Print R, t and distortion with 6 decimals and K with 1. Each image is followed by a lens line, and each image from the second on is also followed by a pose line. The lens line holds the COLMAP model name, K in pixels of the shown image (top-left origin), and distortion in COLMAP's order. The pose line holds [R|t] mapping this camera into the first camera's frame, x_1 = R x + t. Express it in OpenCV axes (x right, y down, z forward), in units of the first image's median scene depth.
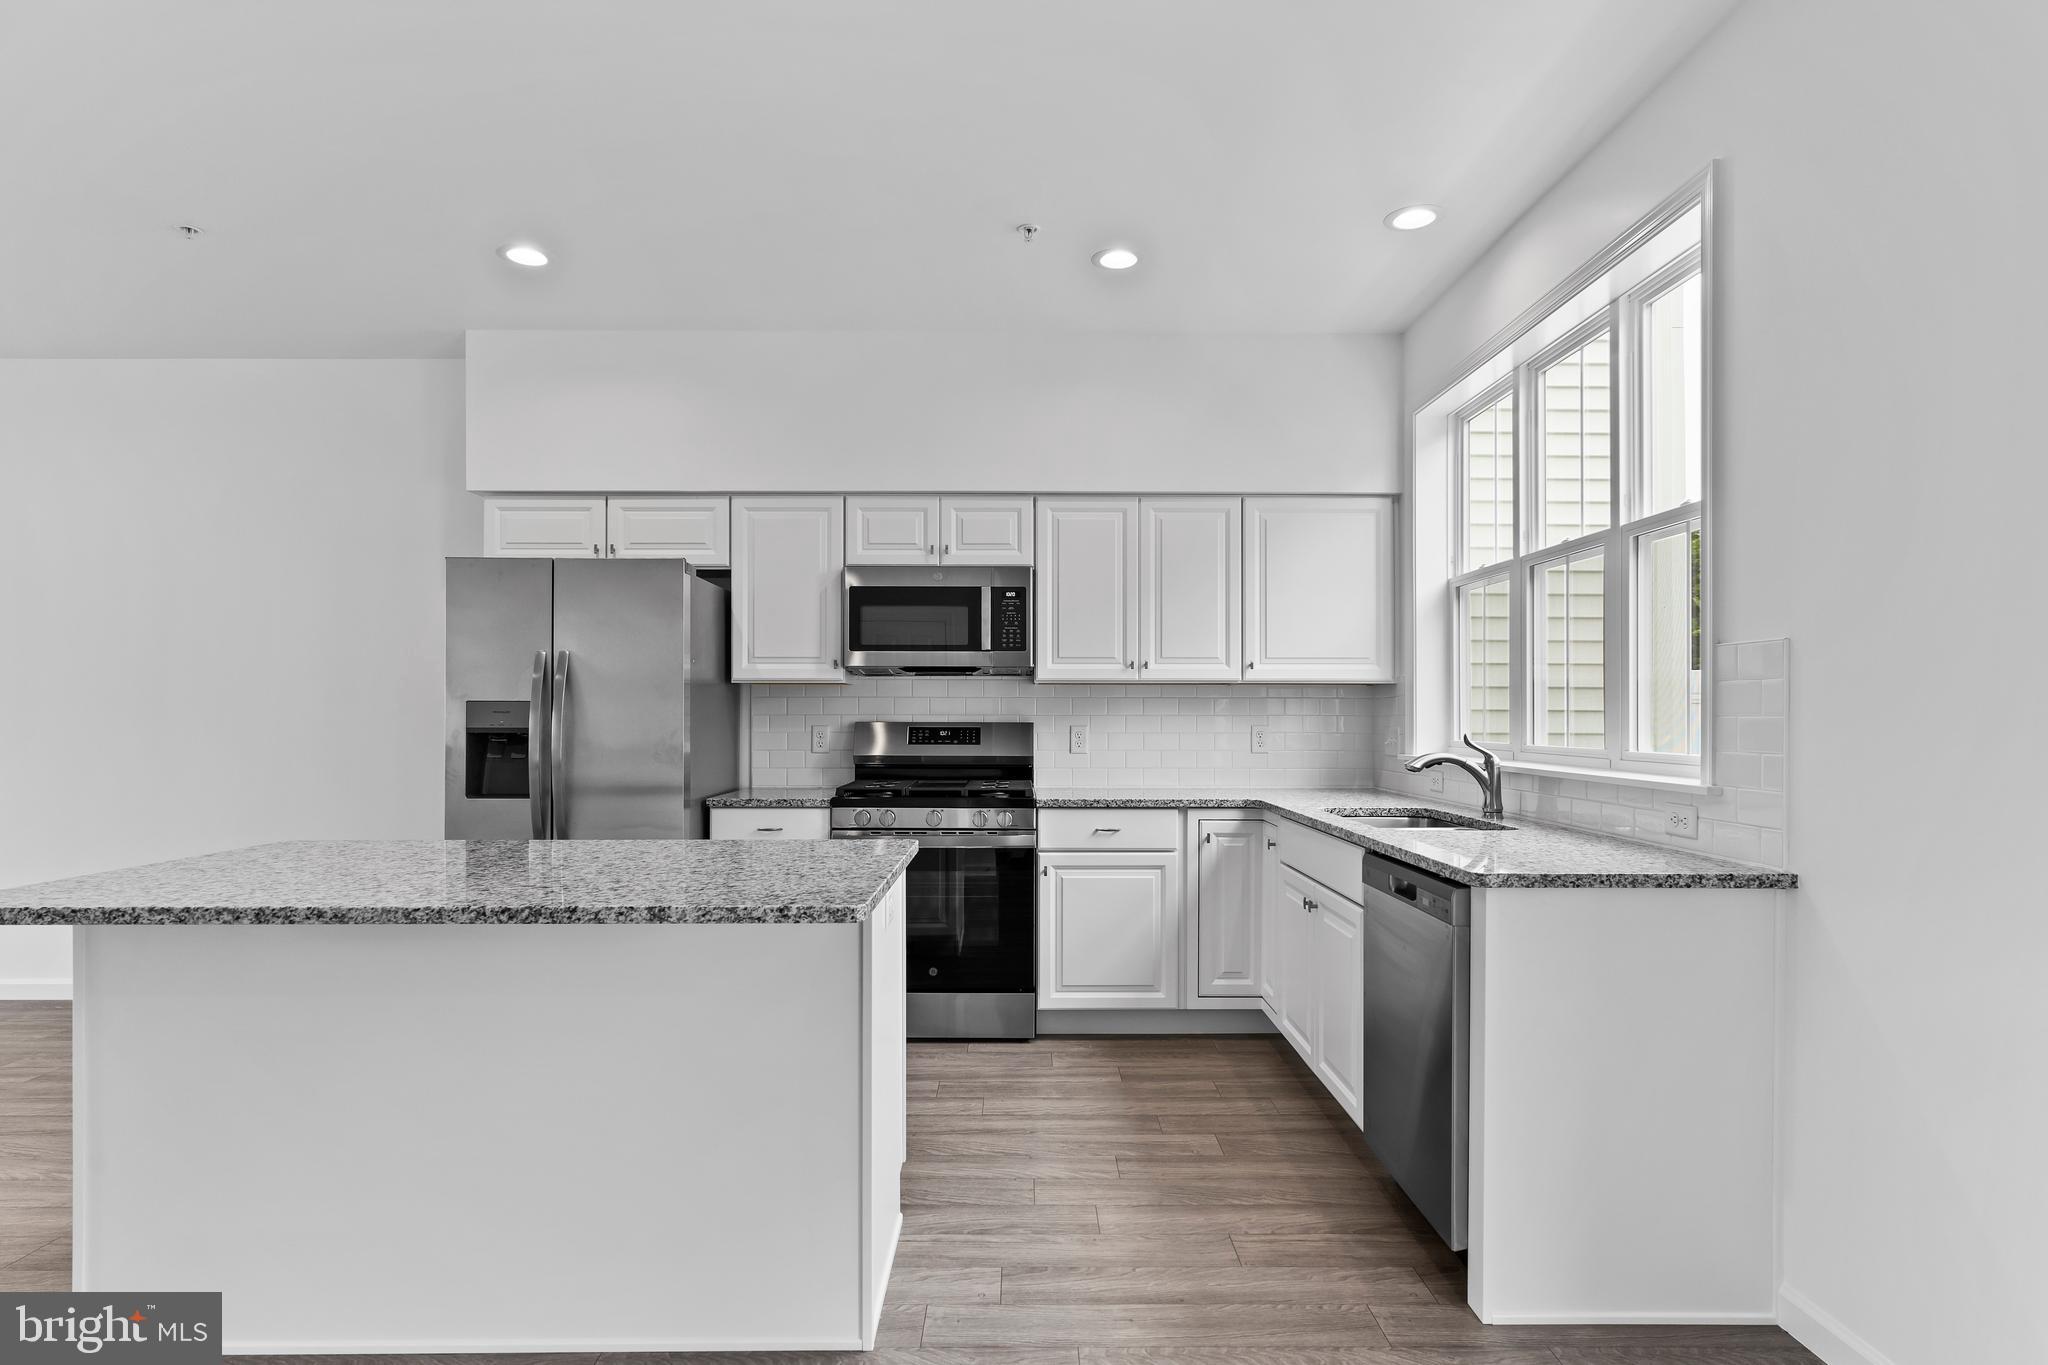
lens RADIAL K [[1063.6, 0, 1029.0], [0, 1063.6, 725.8], [0, 0, 1]] dist [0.008590, 0.002832]
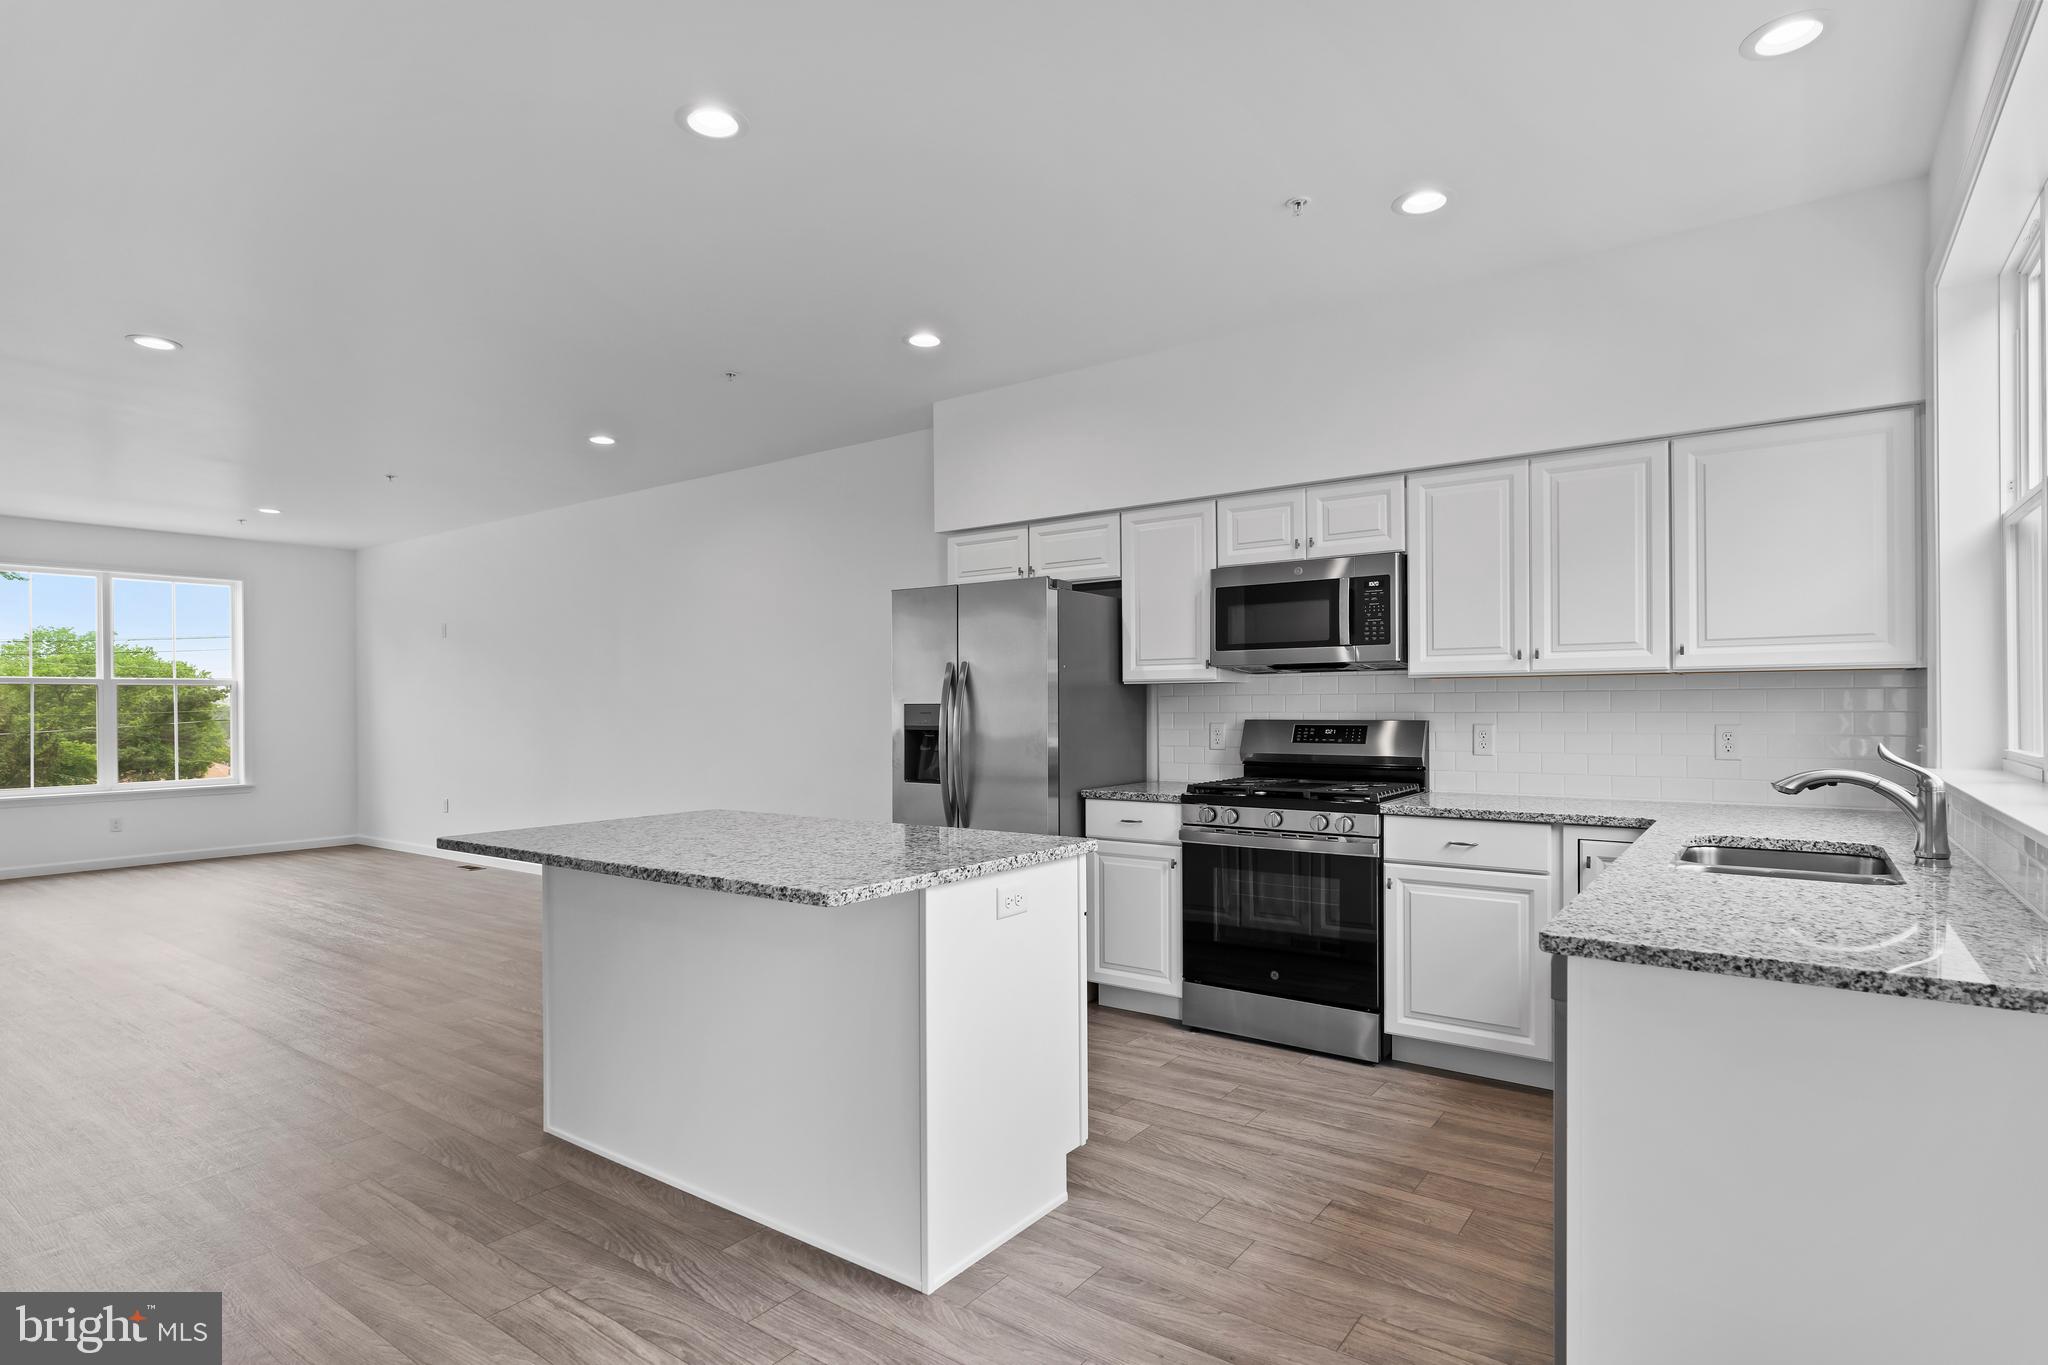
lens RADIAL K [[1033.2, 0, 1032.2], [0, 1033.2, 718.6], [0, 0, 1]] dist [0.001077, 0.004435]
pose [[0.812284, 0.000683, -0.583262, 0.297401], [0.001503, 0.999994, 0.003264, -0.009897], [0.583261, -0.003528, 0.812277, 0.099347]]
